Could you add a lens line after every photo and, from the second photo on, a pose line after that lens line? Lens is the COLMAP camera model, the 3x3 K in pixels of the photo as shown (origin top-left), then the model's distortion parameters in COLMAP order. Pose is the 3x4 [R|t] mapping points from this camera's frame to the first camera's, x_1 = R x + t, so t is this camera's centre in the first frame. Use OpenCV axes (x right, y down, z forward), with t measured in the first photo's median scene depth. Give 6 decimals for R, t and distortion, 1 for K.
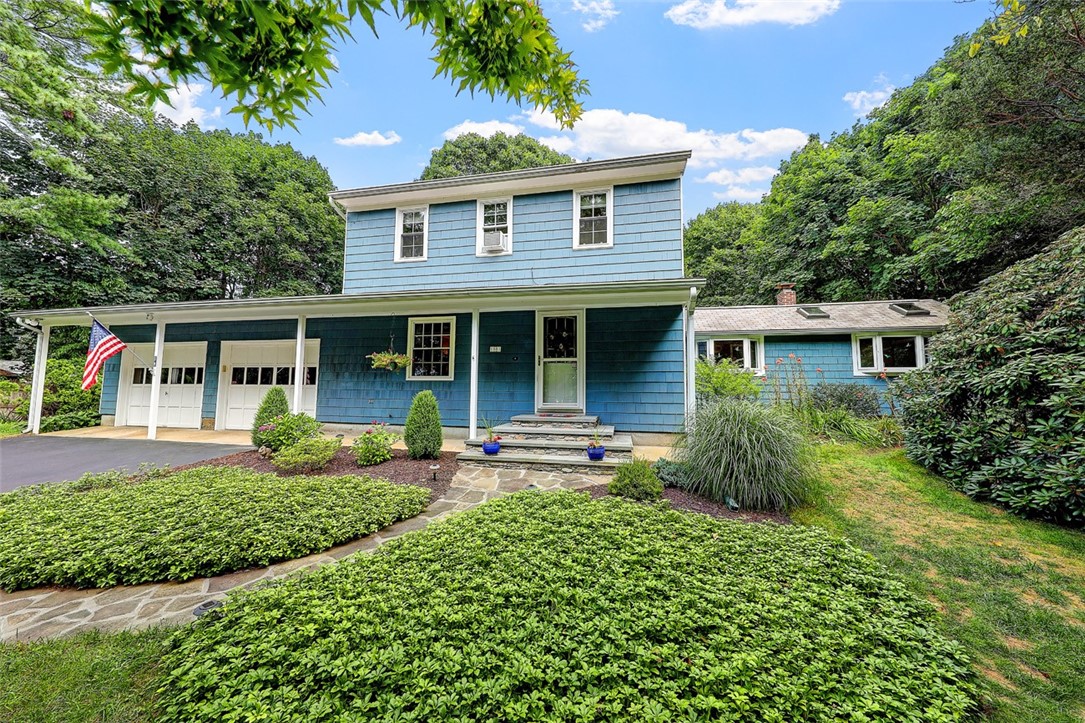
lens RADIAL K [[353.9, 0, 542.5], [0, 353.9, 361.5], [0, 0, 1]] dist [-0.000120, -0.000029]
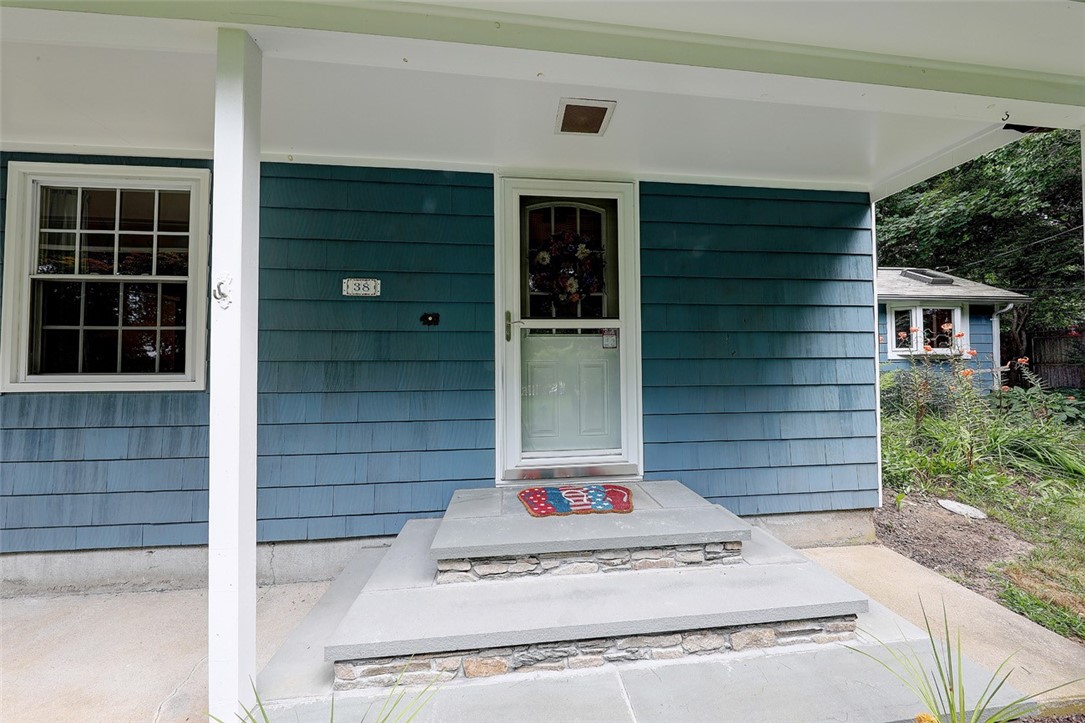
lens RADIAL K [[353.9, 0, 542.5], [0, 353.9, 361.5], [0, 0, 1]] dist [-0.000120, -0.000029]
pose [[0.951799, -0.009618, 0.306570, -0.080203], [-0.007959, 0.998397, 0.056033, 0.012106], [-0.306618, -0.055772, 0.950197, 0.672491]]
